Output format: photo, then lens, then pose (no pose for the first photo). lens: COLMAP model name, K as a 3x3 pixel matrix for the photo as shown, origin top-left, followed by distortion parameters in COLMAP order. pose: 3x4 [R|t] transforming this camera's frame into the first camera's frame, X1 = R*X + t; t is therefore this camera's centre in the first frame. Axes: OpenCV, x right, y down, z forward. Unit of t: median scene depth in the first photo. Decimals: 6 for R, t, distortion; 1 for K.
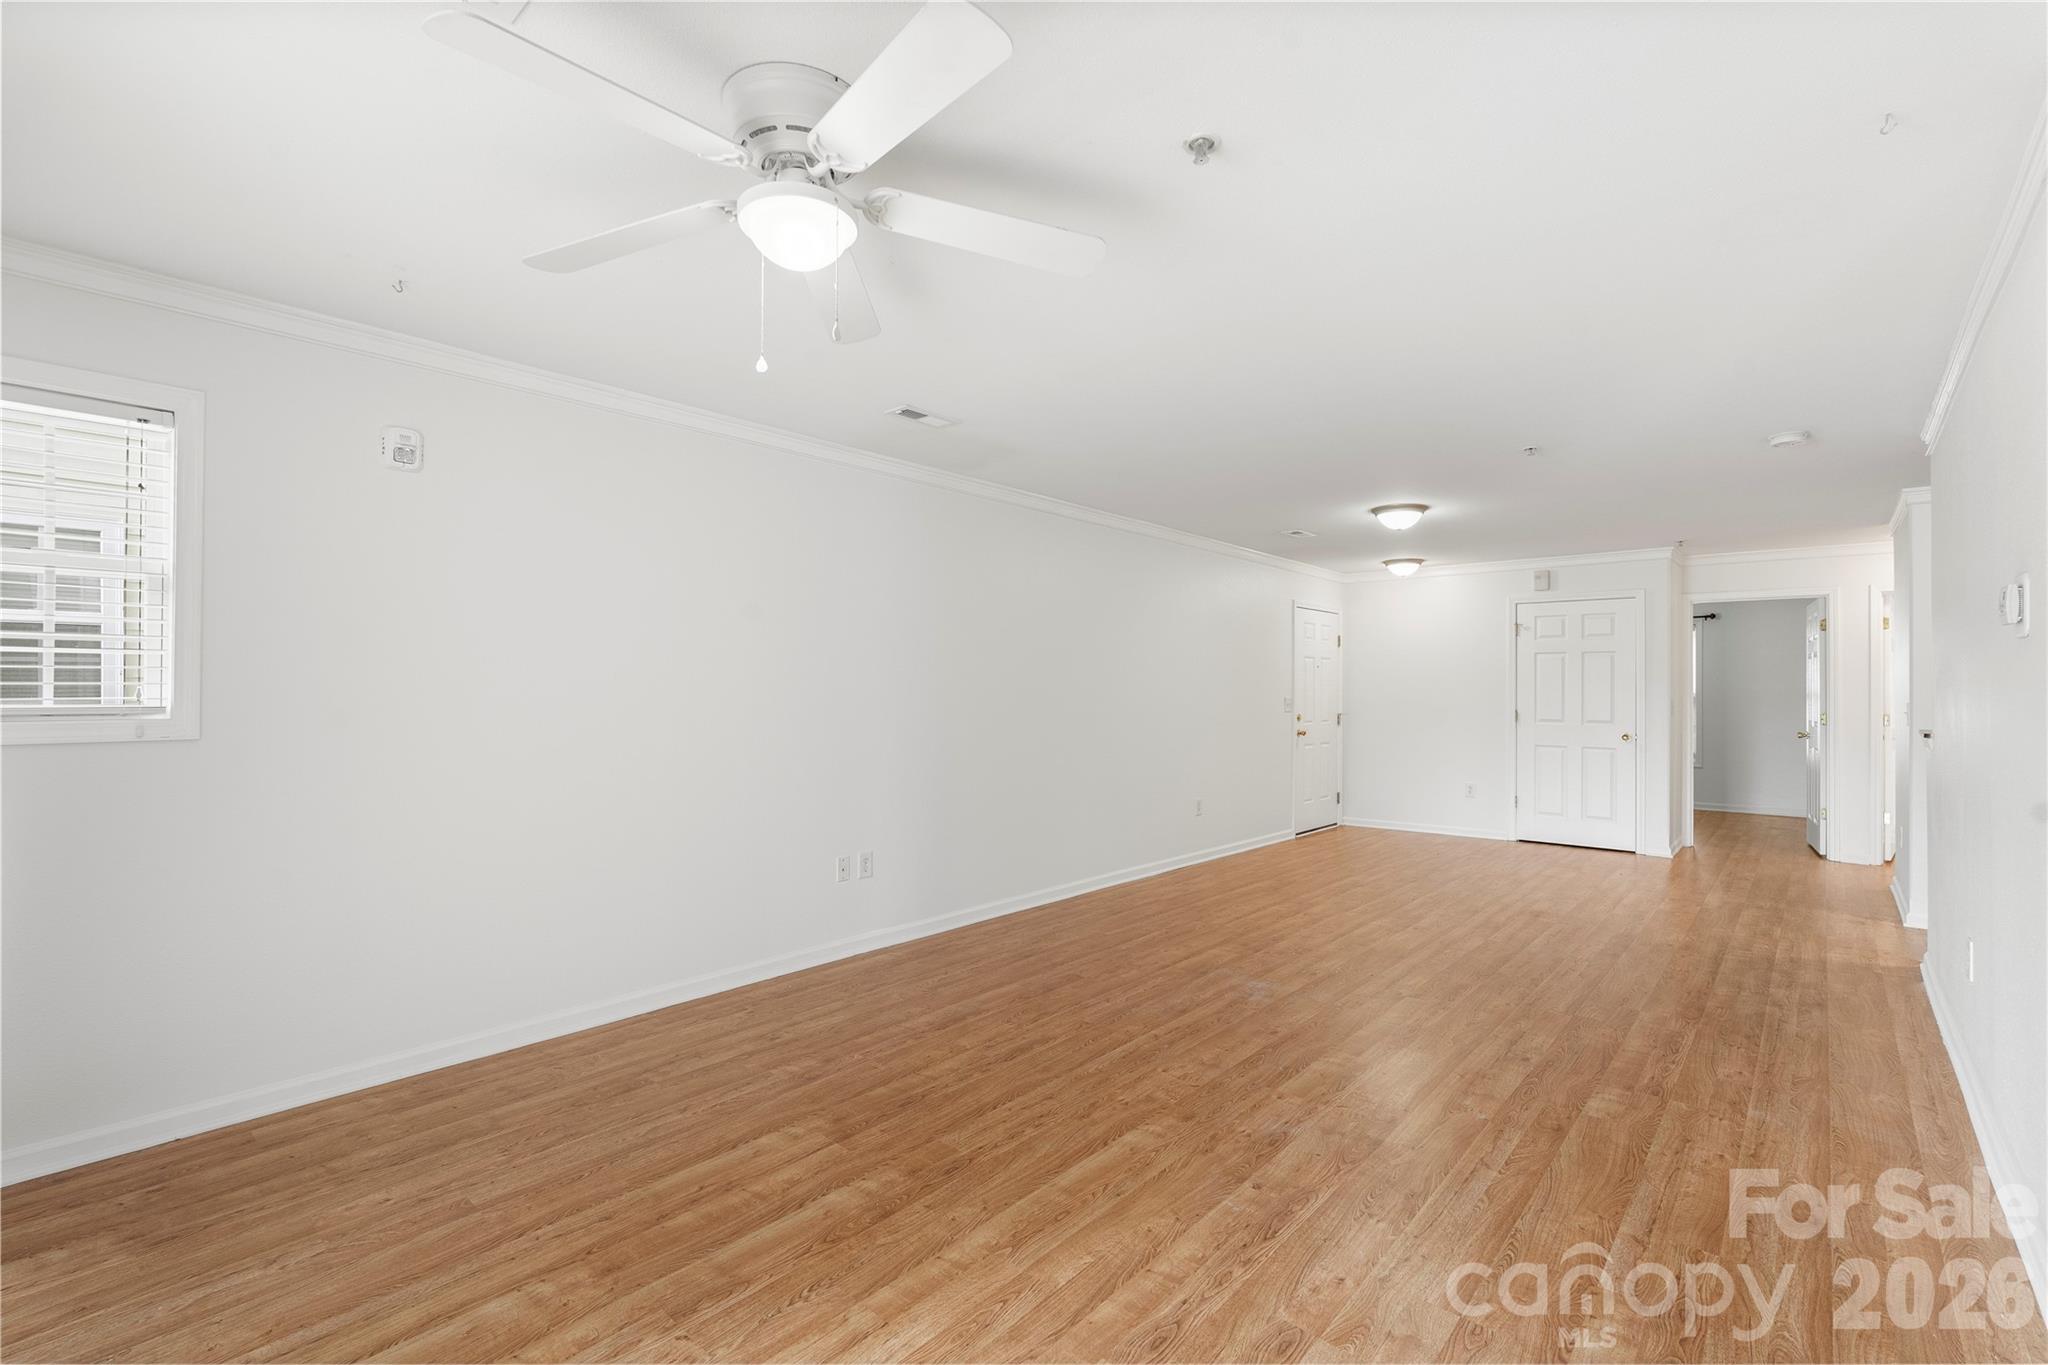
lens RADIAL K [[902.1, 0, 1032.5], [0, 902.1, 684.4], [0, 0, 1]] dist [-0.001589, 0.000624]
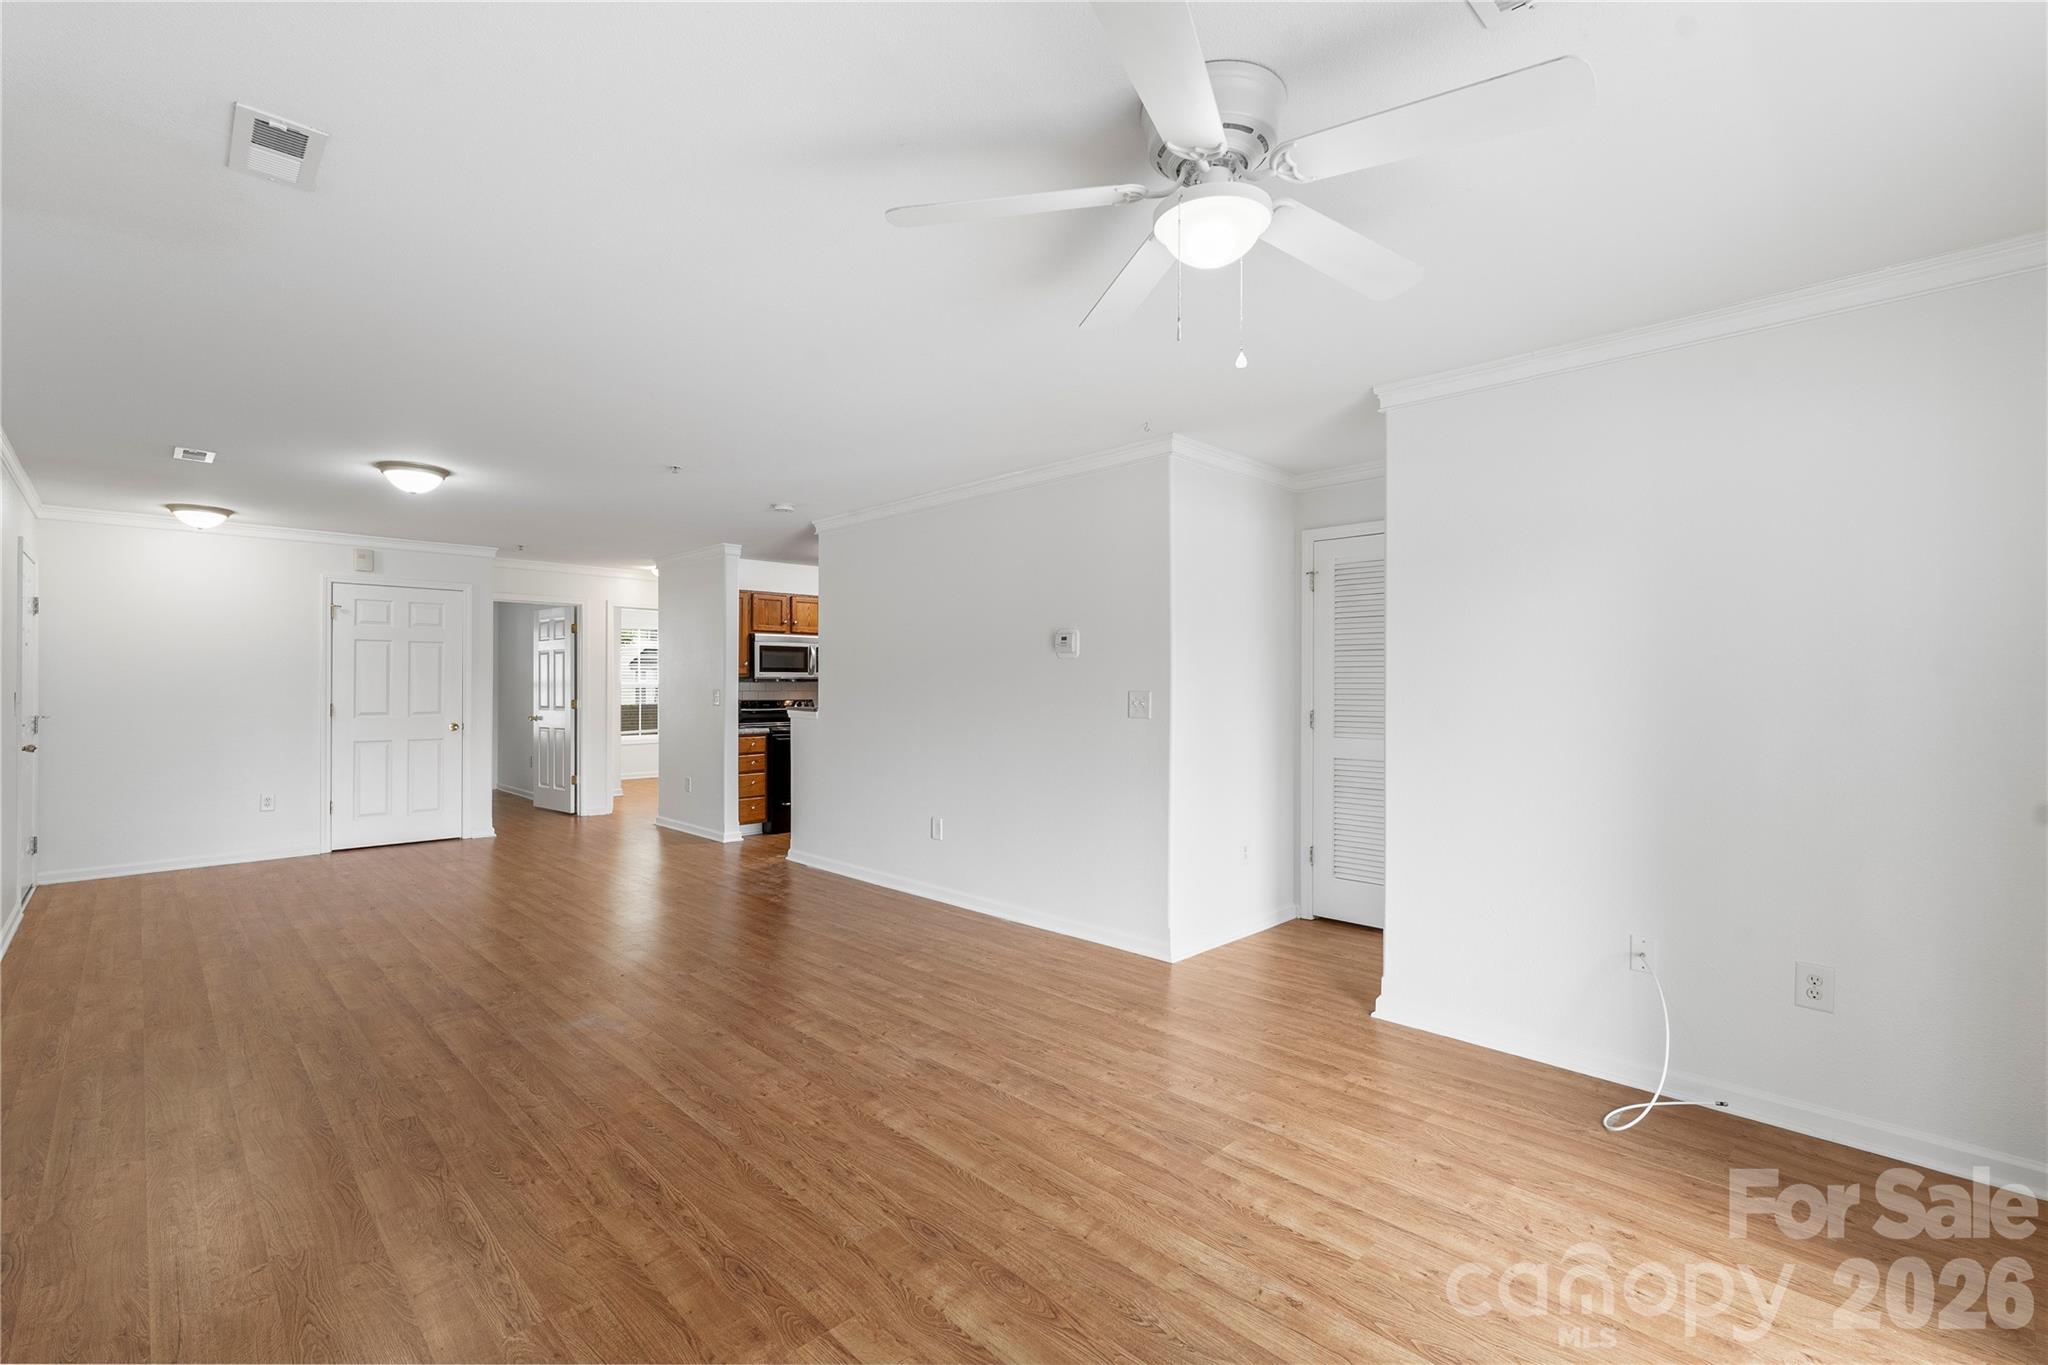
lens RADIAL K [[902.1, 0, 1032.5], [0, 902.1, 684.4], [0, 0, 1]] dist [-0.001589, 0.000624]
pose [[0.066166, -0.004627, 0.997798, -0.612620], [-0.007512, 0.999959, 0.005135, 0.000677], [-0.997780, -0.007835, 0.066128, 0.540918]]
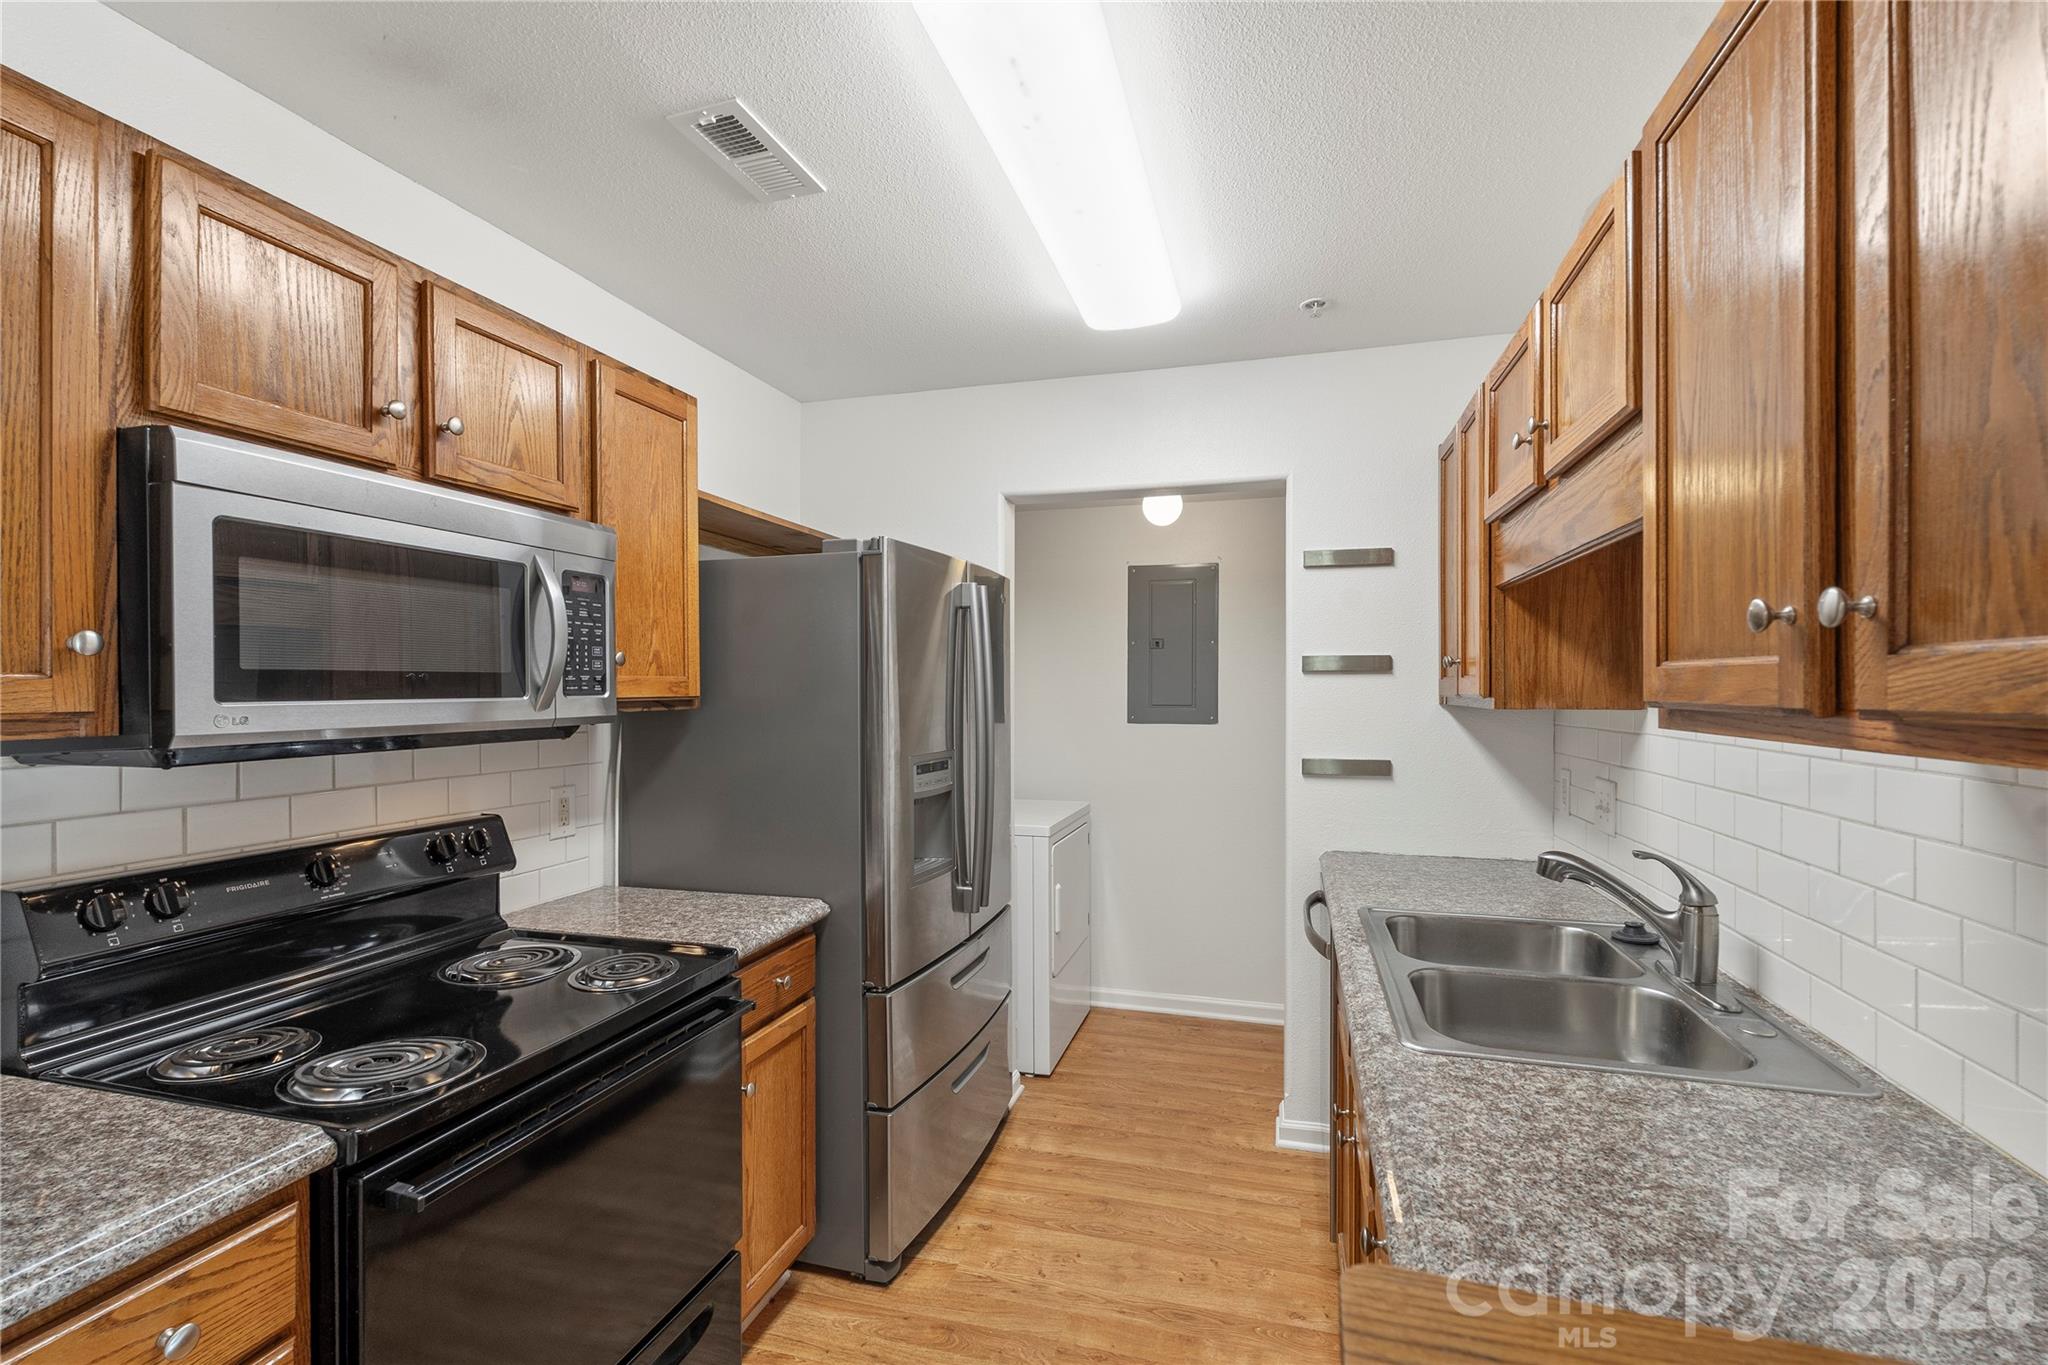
lens RADIAL K [[898.0, 0, 1025.8], [0, 898.0, 687.0], [0, 0, 1]] dist [-0.001528, -0.000031]
pose [[-0.425069, -0.006136, 0.905140, 1.061468], [-0.006626, 0.999971, 0.003667, -0.019771], [-0.905137, -0.004439, -0.425098, 1.199225]]
